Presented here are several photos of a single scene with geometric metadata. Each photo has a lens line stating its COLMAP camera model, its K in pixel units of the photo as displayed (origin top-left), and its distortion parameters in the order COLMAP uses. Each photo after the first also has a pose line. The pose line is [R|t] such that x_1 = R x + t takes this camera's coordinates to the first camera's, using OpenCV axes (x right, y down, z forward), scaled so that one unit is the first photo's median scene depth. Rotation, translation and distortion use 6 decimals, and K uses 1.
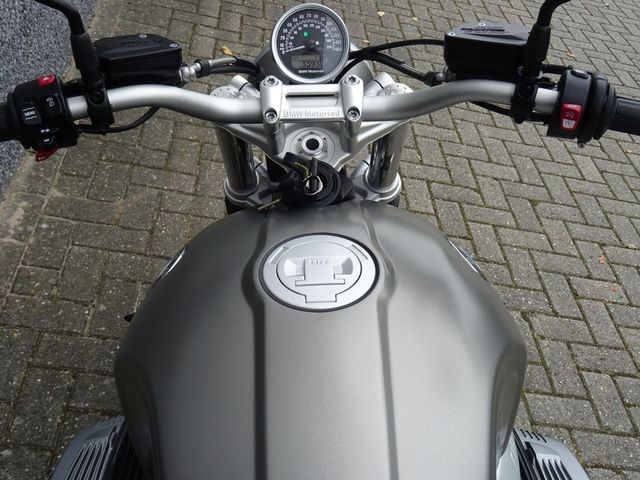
lens RADIAL K [[699.9, 0, 319.9], [0, 699.9, 241.1], [0, 0, 1]] dist [-0.006847, 0.000000]
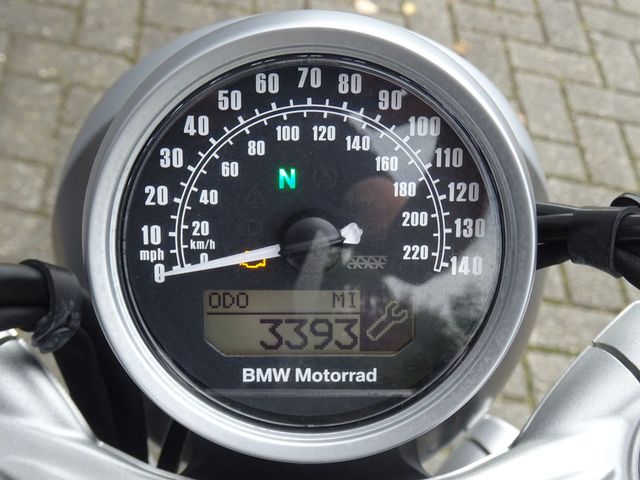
lens RADIAL K [[1145.9, 0, 320.1], [0, 1145.9, 239.2], [0, 0, 1]] dist [0.029747, 0.000000]
pose [[0.999114, 0.040357, 0.011971, -0.015059], [-0.041075, 0.996872, 0.067526, -0.300524], [-0.009209, -0.067958, 0.997646, 0.708956]]
